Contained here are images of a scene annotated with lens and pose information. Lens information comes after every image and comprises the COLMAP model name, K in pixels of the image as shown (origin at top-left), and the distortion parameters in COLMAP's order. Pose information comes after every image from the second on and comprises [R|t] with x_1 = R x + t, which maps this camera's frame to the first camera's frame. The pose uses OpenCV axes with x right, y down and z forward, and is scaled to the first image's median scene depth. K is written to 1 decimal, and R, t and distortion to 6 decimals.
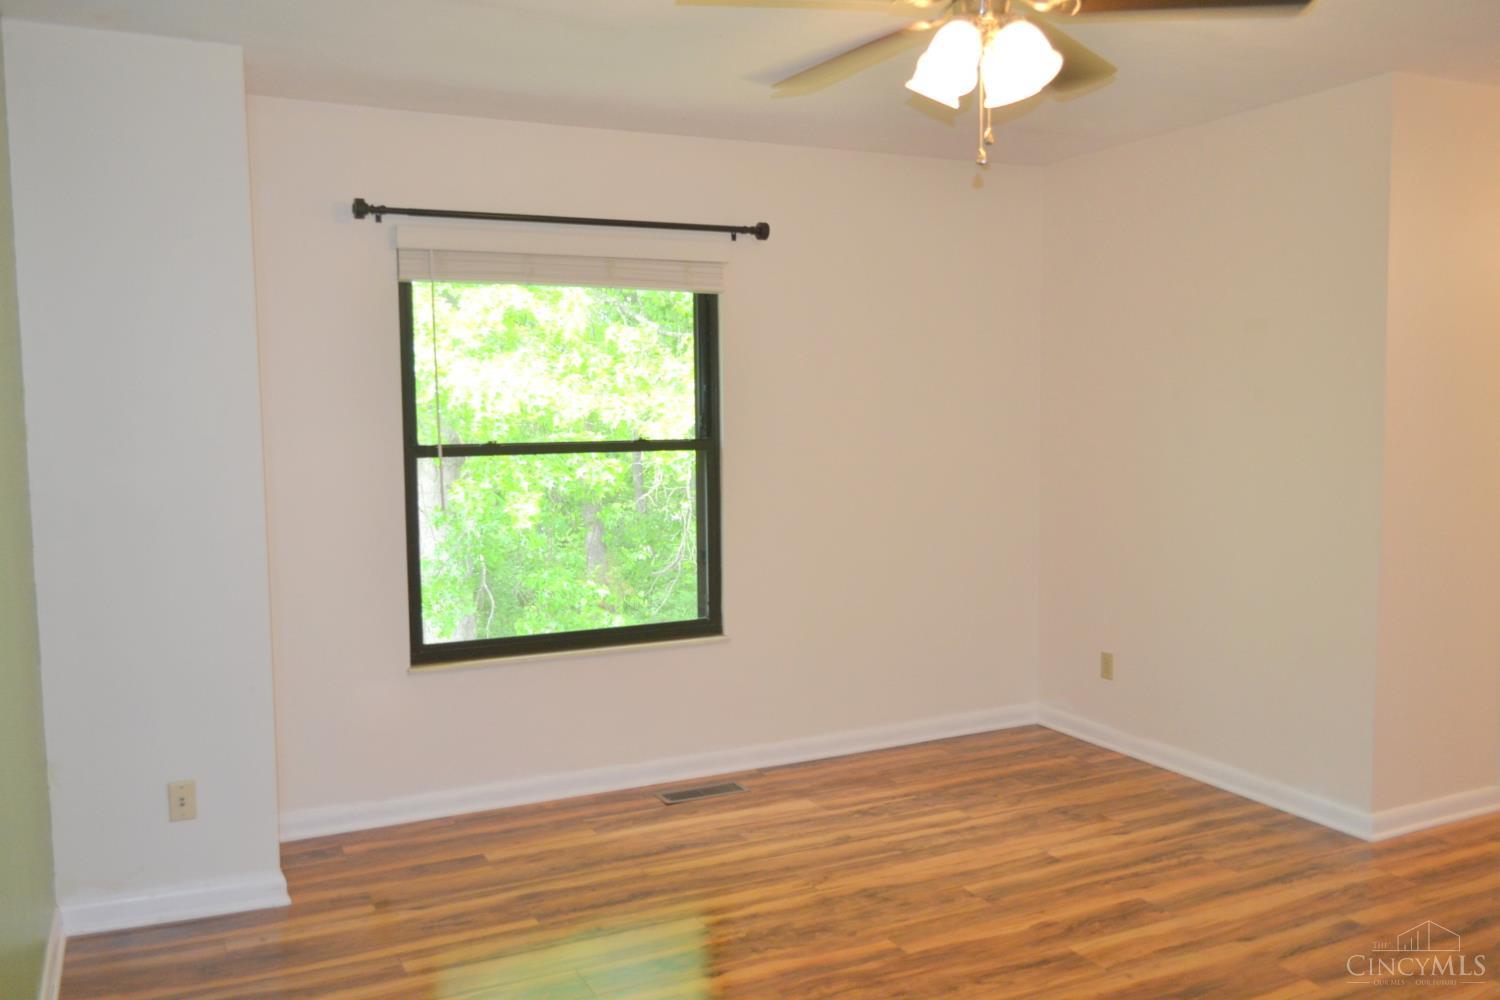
lens RADIAL K [[1187.6, 0, 750.0], [0, 1187.6, 500.0], [0, 0, 1]] dist [-0.015288, 0.009775]
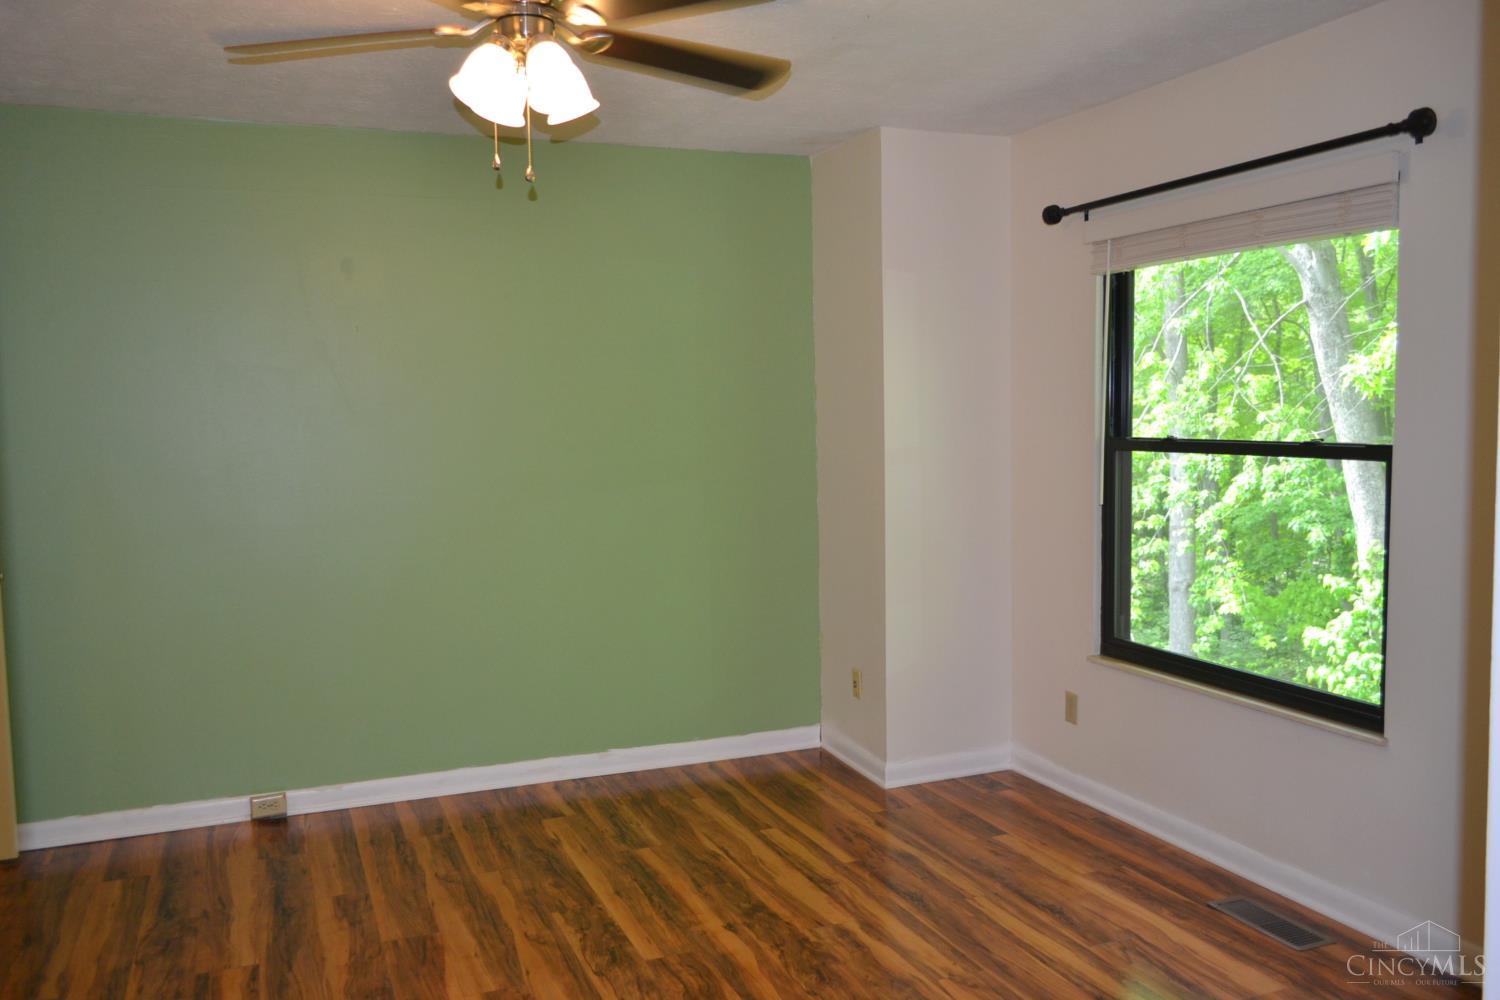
lens RADIAL K [[1187.6, 0, 750.0], [0, 1187.6, 500.0], [0, 0, 1]] dist [-0.015288, 0.009775]
pose [[-0.034298, 0.090952, -0.995265, 0.787638], [-0.061699, 0.993758, 0.092940, -0.072964], [0.997505, 0.064594, -0.028472, 0.789466]]
